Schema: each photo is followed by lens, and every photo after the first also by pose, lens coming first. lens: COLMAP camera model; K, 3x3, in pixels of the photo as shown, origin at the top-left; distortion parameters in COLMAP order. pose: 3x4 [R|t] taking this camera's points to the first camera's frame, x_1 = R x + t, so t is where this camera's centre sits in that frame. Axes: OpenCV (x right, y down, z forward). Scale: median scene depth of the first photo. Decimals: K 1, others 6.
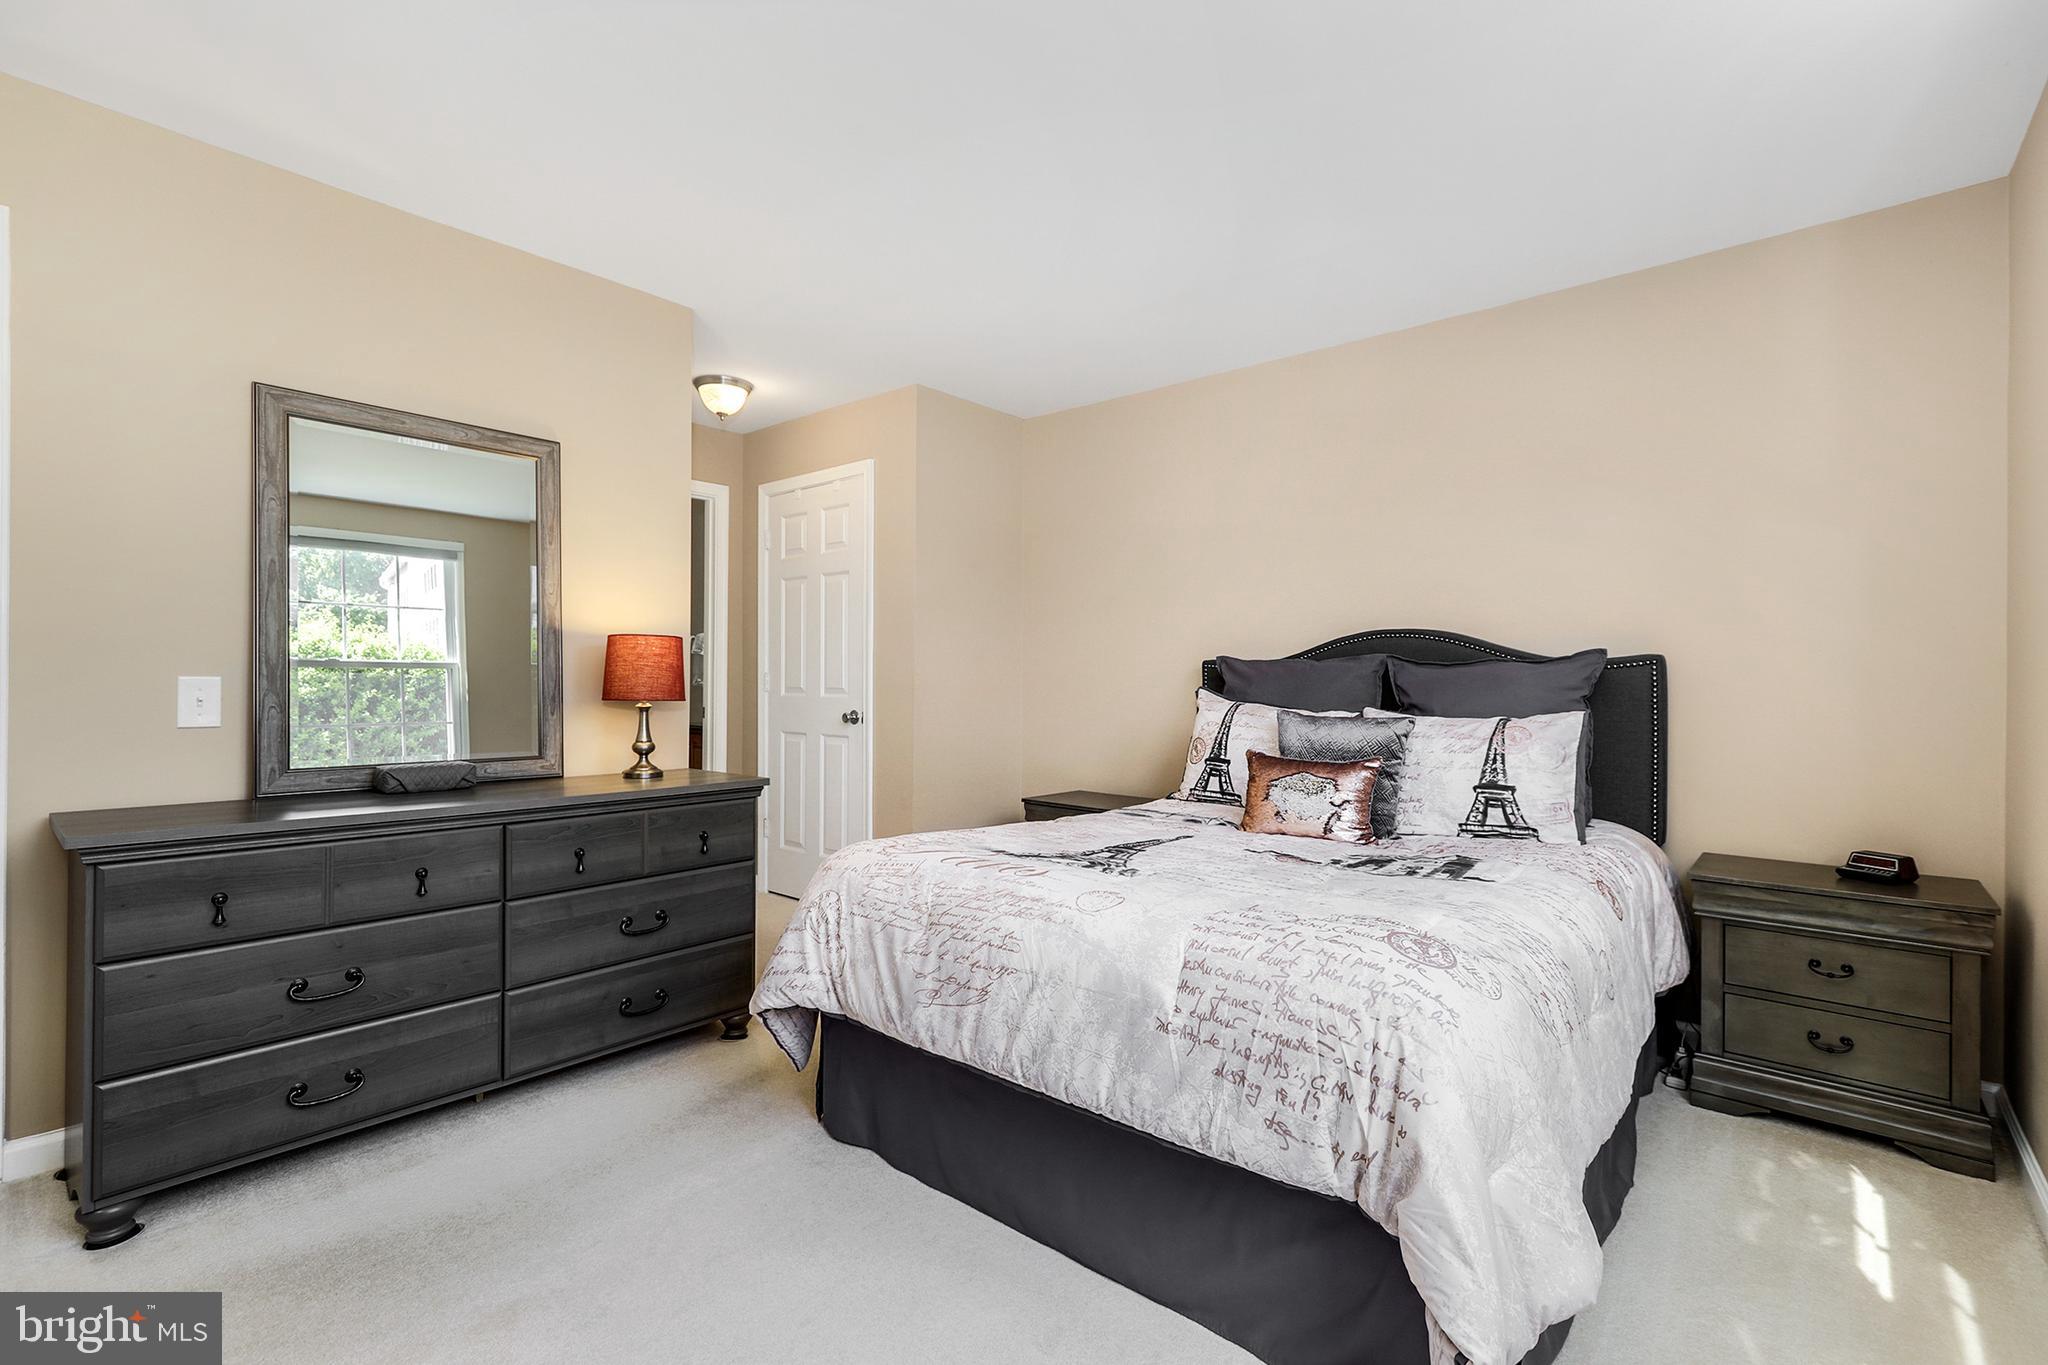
lens RADIAL K [[917.1, 0, 1024.9], [0, 917.1, 685.4], [0, 0, 1]] dist [-0.001680, -0.000040]
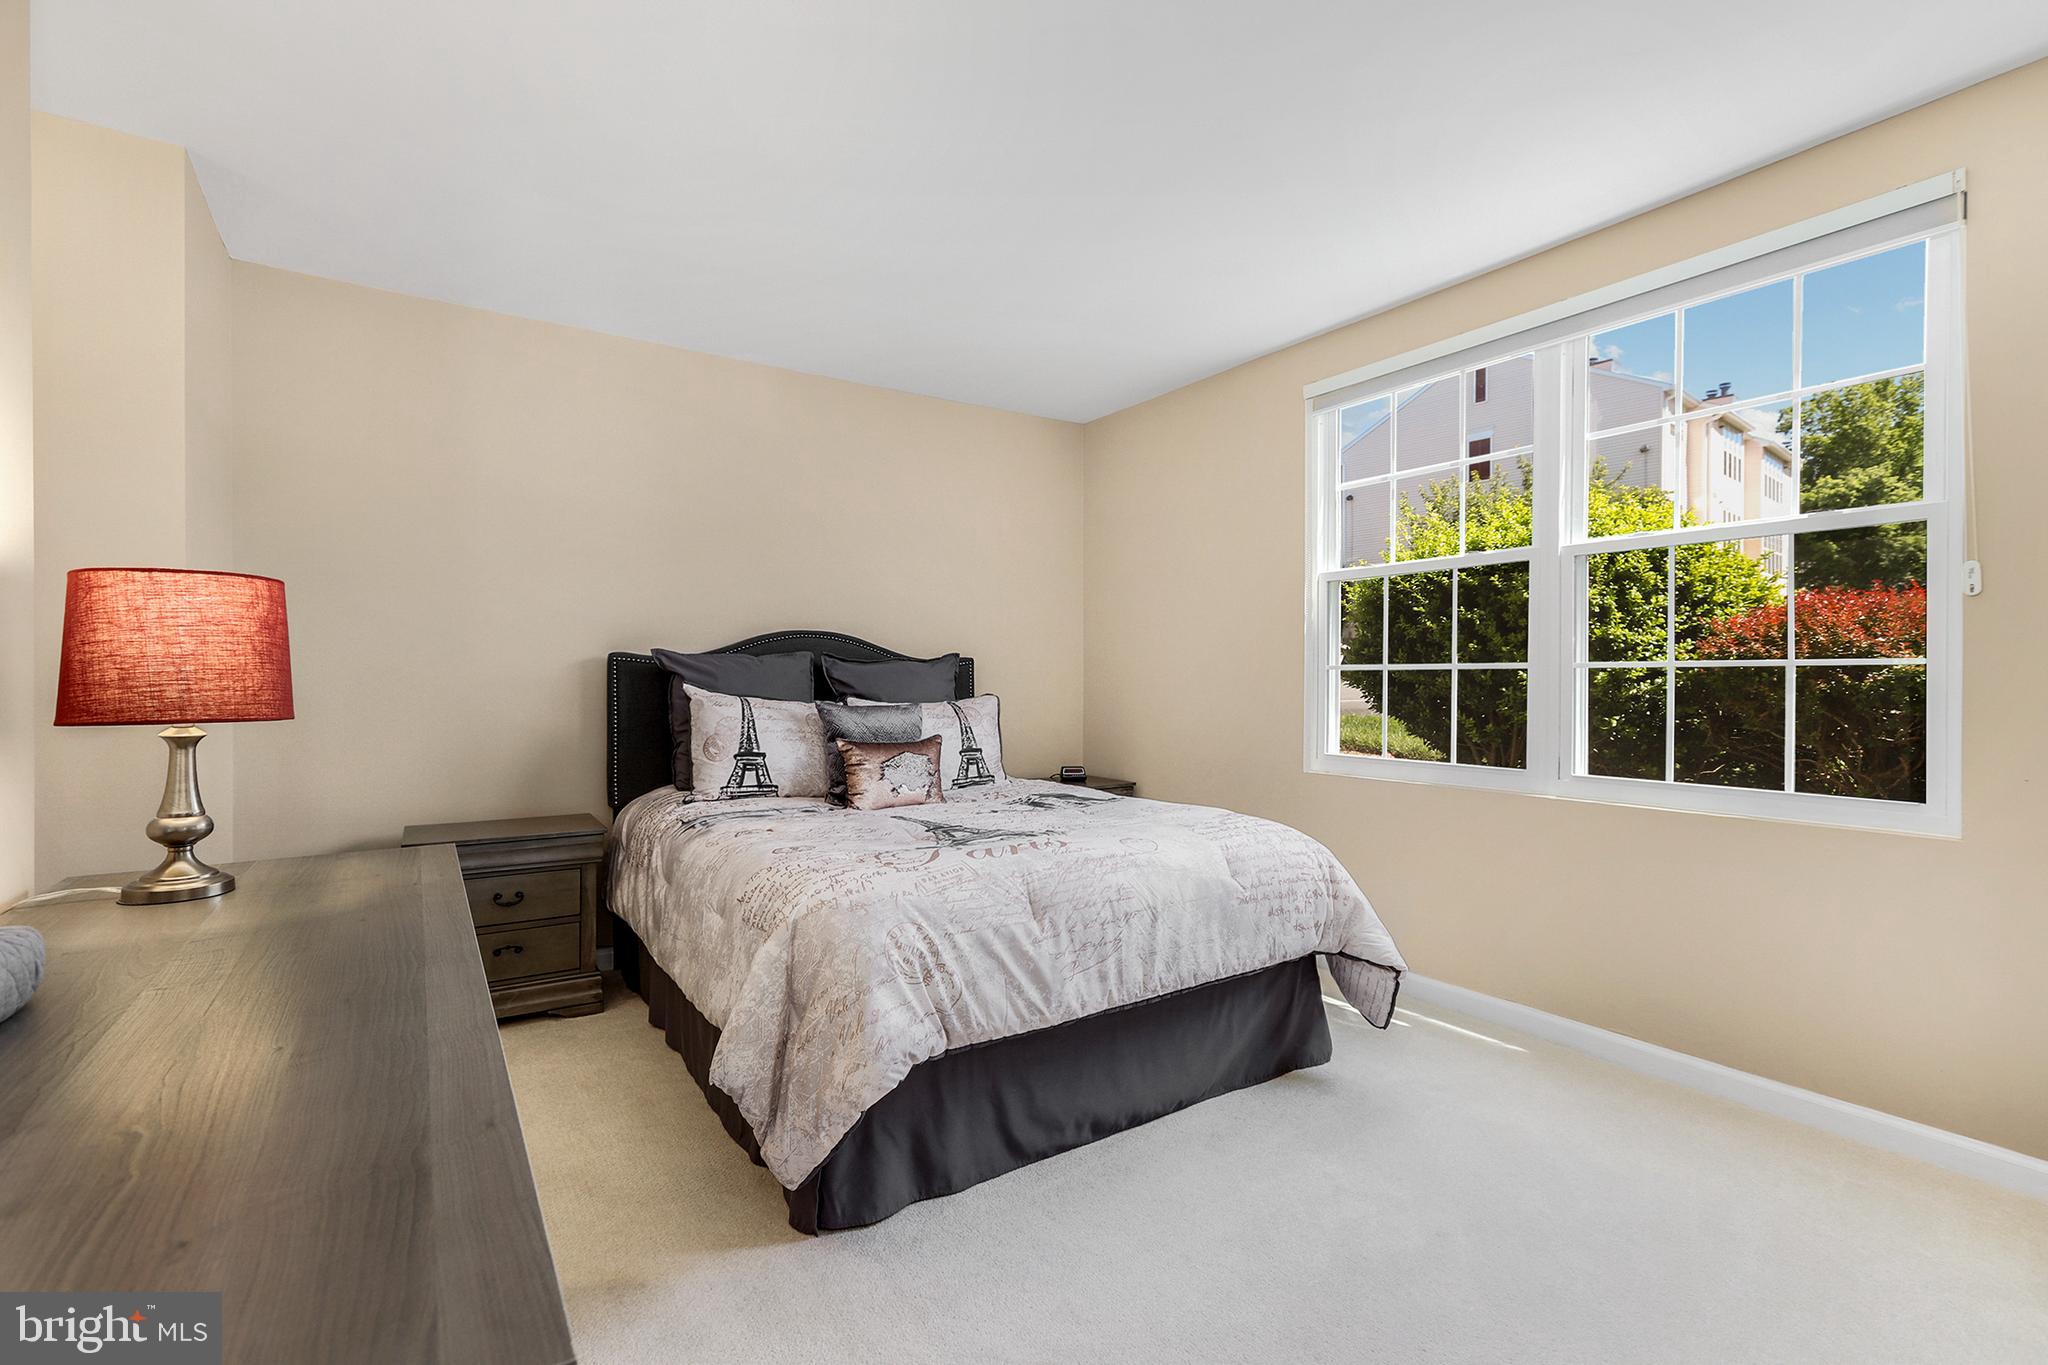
lens RADIAL K [[917.1, 0, 1024.1], [0, 917.1, 681.2], [0, 0, 1]] dist [-0.001680, -0.000040]
pose [[0.261964, -0.009007, 0.965036, -1.136559], [0.004107, 0.999958, 0.008218, -0.009016], [-0.965069, 0.001811, 0.261990, 0.756170]]
